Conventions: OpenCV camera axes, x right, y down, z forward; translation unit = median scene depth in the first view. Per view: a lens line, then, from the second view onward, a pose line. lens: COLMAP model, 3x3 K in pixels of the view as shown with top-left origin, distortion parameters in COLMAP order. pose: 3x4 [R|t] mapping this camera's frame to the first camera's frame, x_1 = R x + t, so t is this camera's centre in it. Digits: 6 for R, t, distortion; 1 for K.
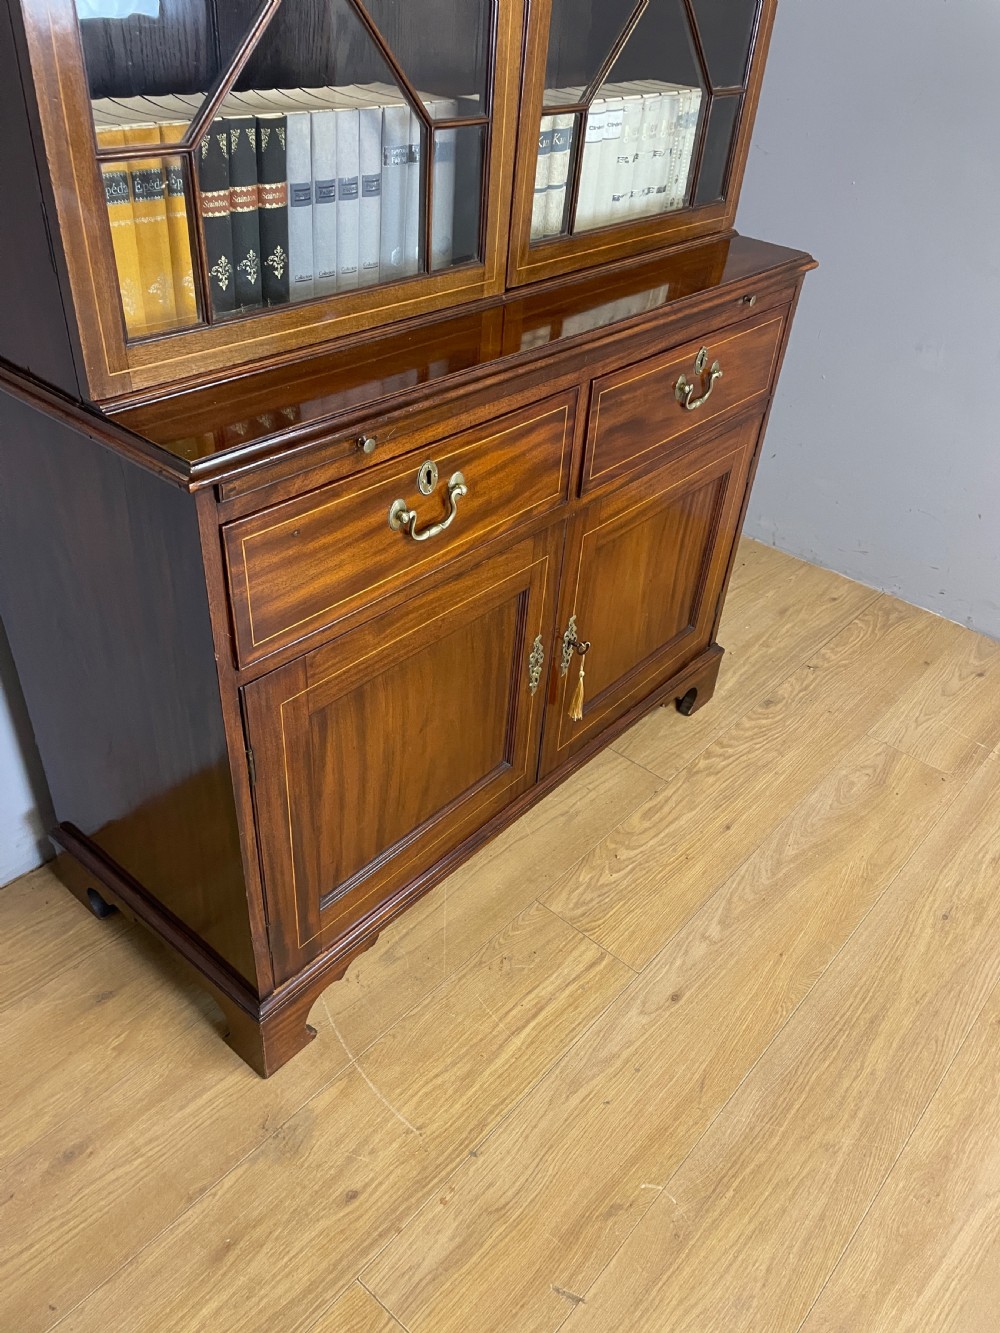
lens RADIAL K [[1008.5, 0, 514.1], [0, 1008.5, 656.1], [0, 0, 1]] dist [0.095024, -0.122072]
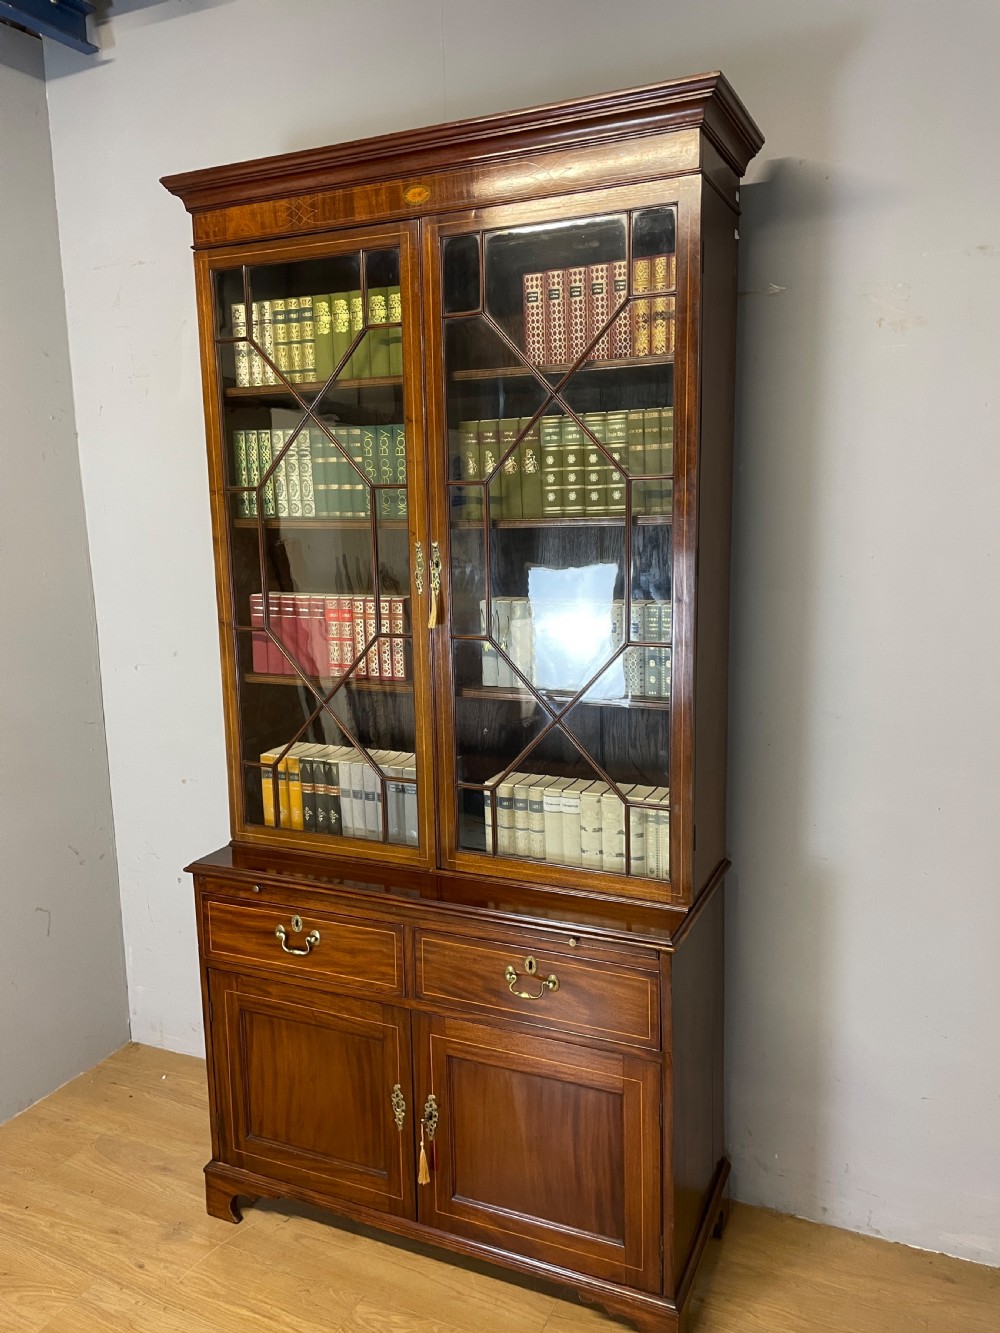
lens RADIAL K [[1008.5, 0, 501.6], [0, 1008.5, 652.5], [0, 0, 1]] dist [0.095024, -0.122072]
pose [[0.271770, 0.066489, -0.960063, 1.535864], [-0.528215, 0.844214, -0.091059, -0.523672], [0.804444, 0.531867, 0.264552, 0.389800]]
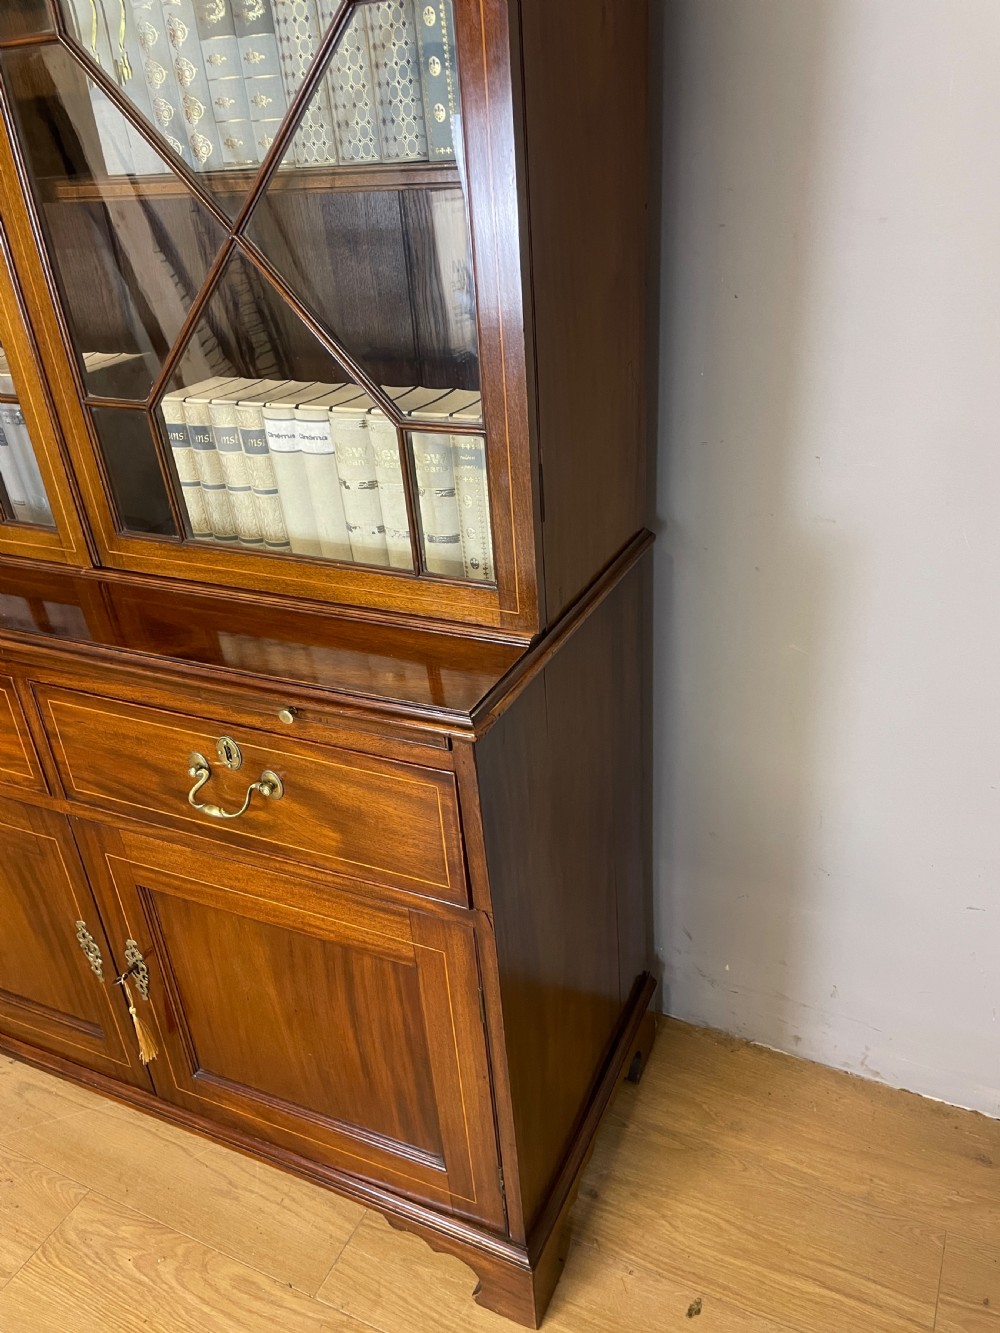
lens RADIAL K [[1008.5, 0, 505.9], [0, 1008.5, 665.1], [0, 0, 1]] dist [0.095024, -0.122072]
pose [[0.252155, 0.376345, -0.891506, 0.871943], [-0.495664, 0.841474, 0.215030, -0.612634], [0.831105, 0.387667, 0.398723, 0.890183]]
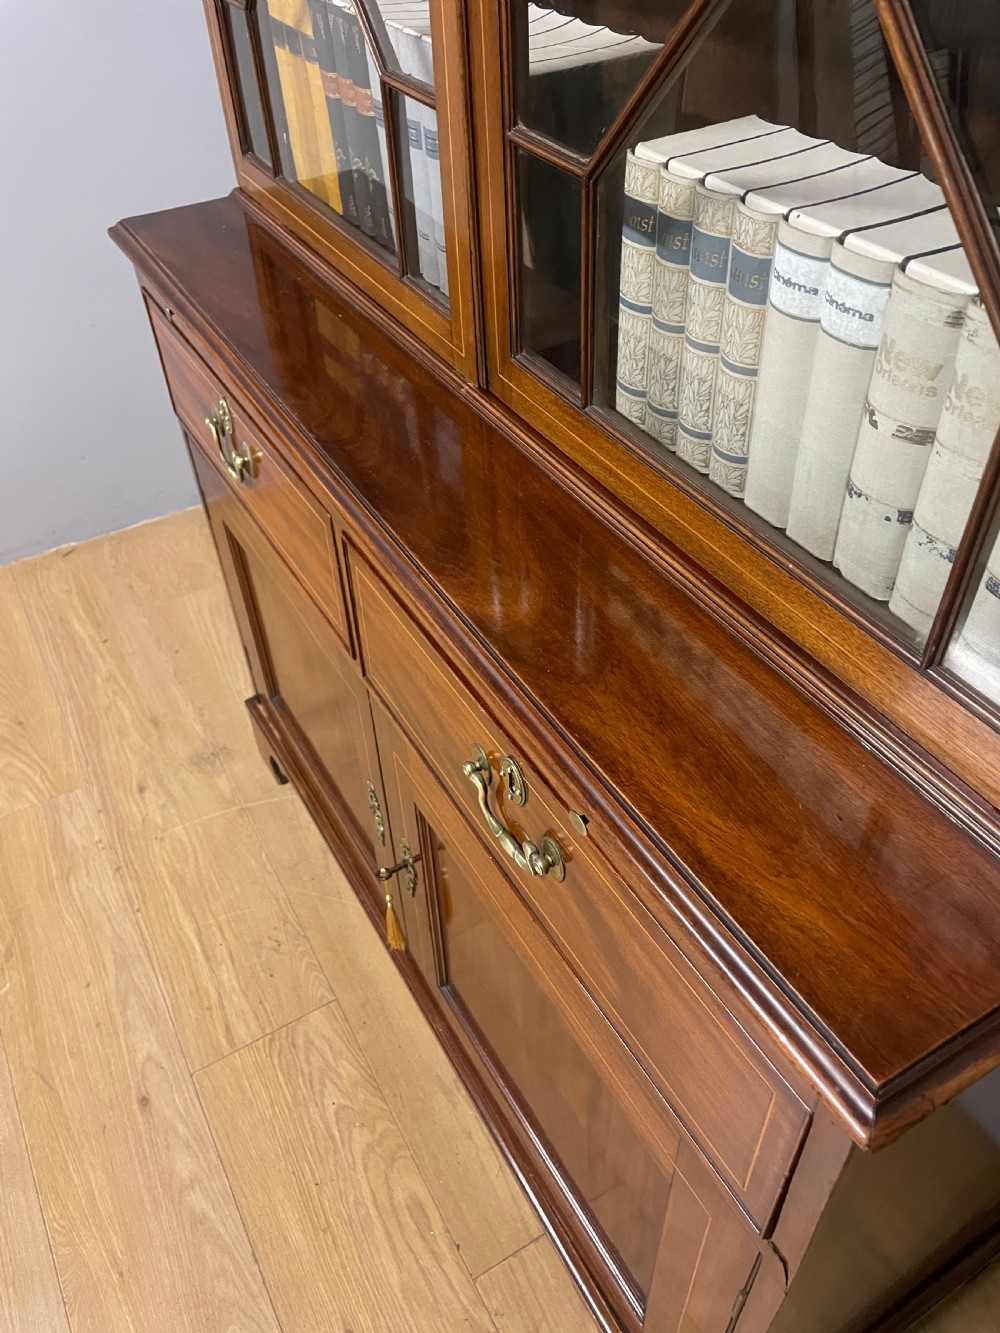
lens RADIAL K [[1008.5, 0, 491.8], [0, 1008.5, 654.4], [0, 0, 1]] dist [0.095024, -0.122072]
pose [[-0.341217, 0.591789, -0.730313, 0.501257], [-0.540226, 0.512350, 0.667573, -0.639017], [0.769238, 0.622321, 0.144877, 0.929035]]
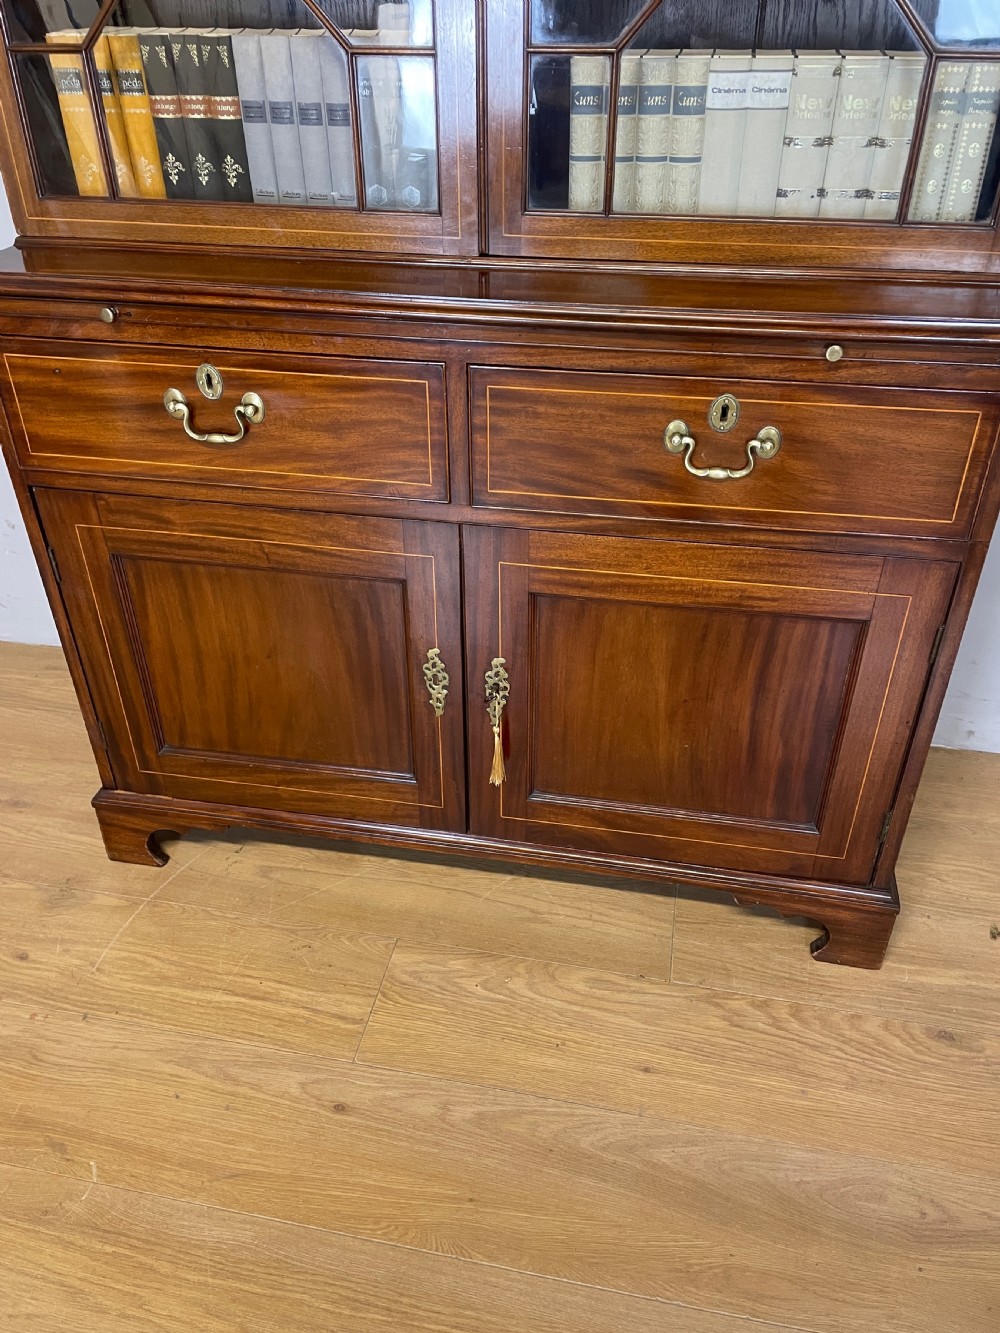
lens RADIAL K [[1008.5, 0, 498.3], [0, 1008.5, 659.7], [0, 0, 1]] dist [0.095024, -0.122072]
pose [[0.486687, 0.422187, -0.764784, 0.754250], [-0.477447, 0.861691, 0.171849, -0.196427], [0.731560, 0.281507, 0.620946, 0.510855]]
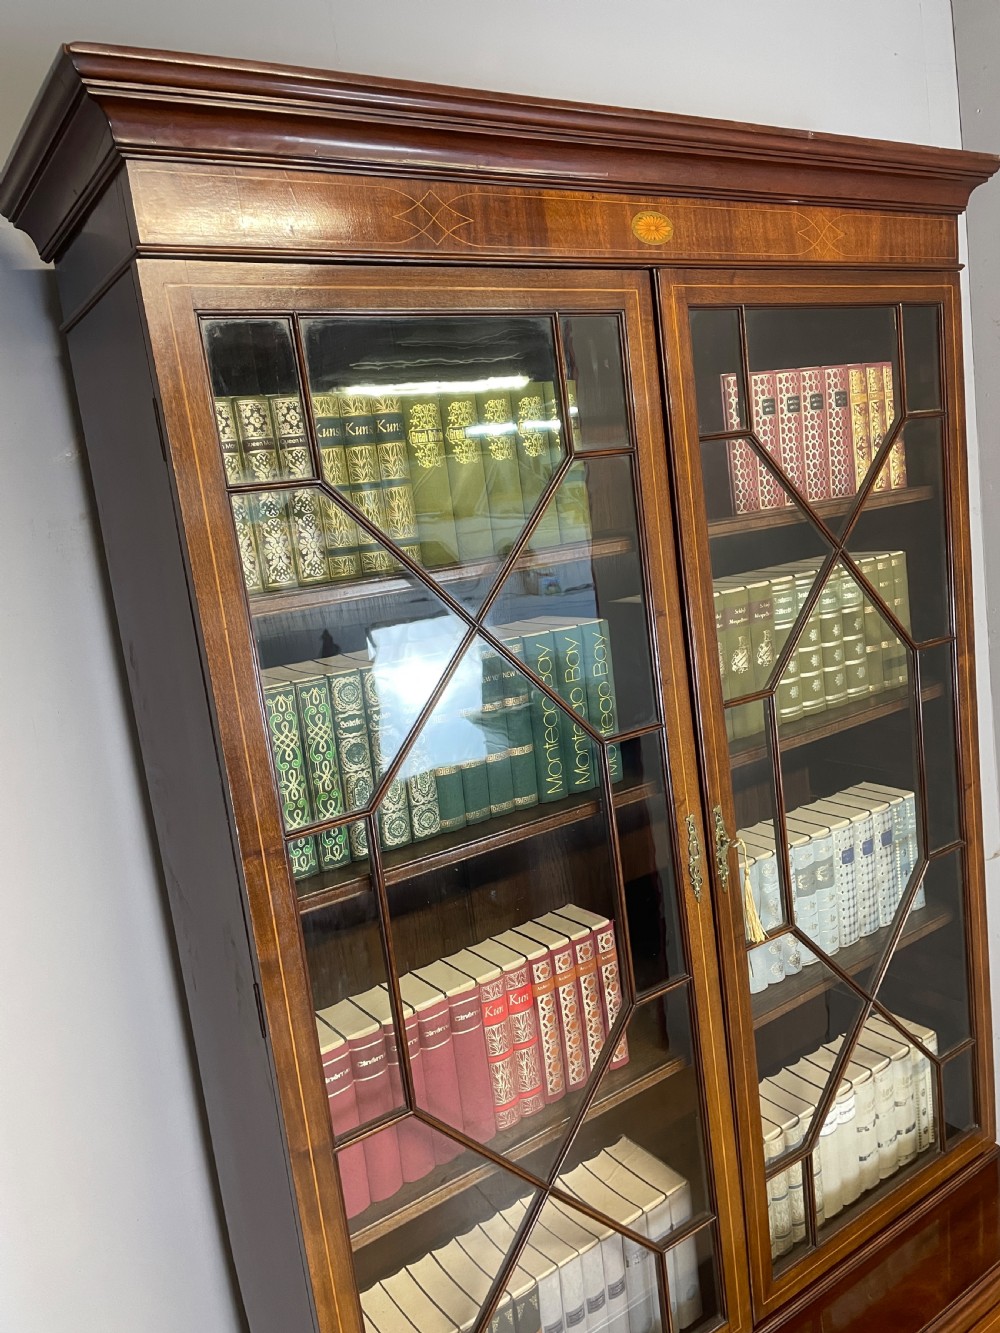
lens RADIAL K [[1008.5, 0, 515.8], [0, 1008.5, 658.5], [0, 0, 1]] dist [0.095024, -0.122072]
pose [[0.943682, -0.144070, -0.297838, 0.160891], [-0.001148, 0.898782, -0.438395, -0.473137], [0.330851, 0.414048, 0.847999, -0.253173]]
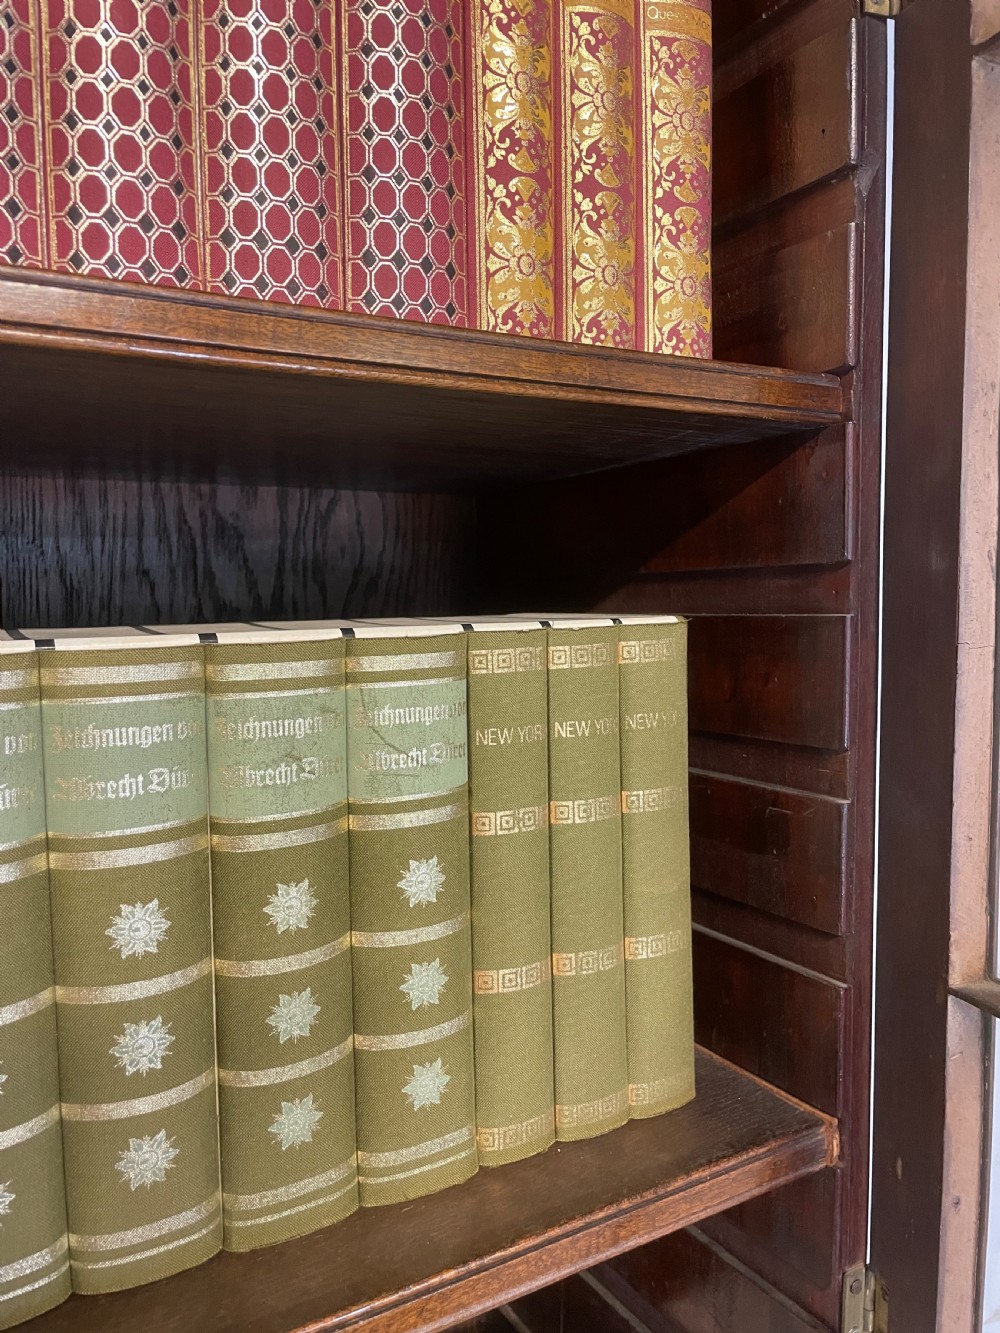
lens RADIAL K [[1008.5, 0, 494.0], [0, 1008.5, 670.3], [0, 0, 1]] dist [0.095024, -0.122072]
pose [[0.933431, -0.057041, -0.354192, 0.296006], [-0.139085, 0.852528, -0.503836, -0.892489], [0.330698, 0.519559, 0.787843, 0.529908]]
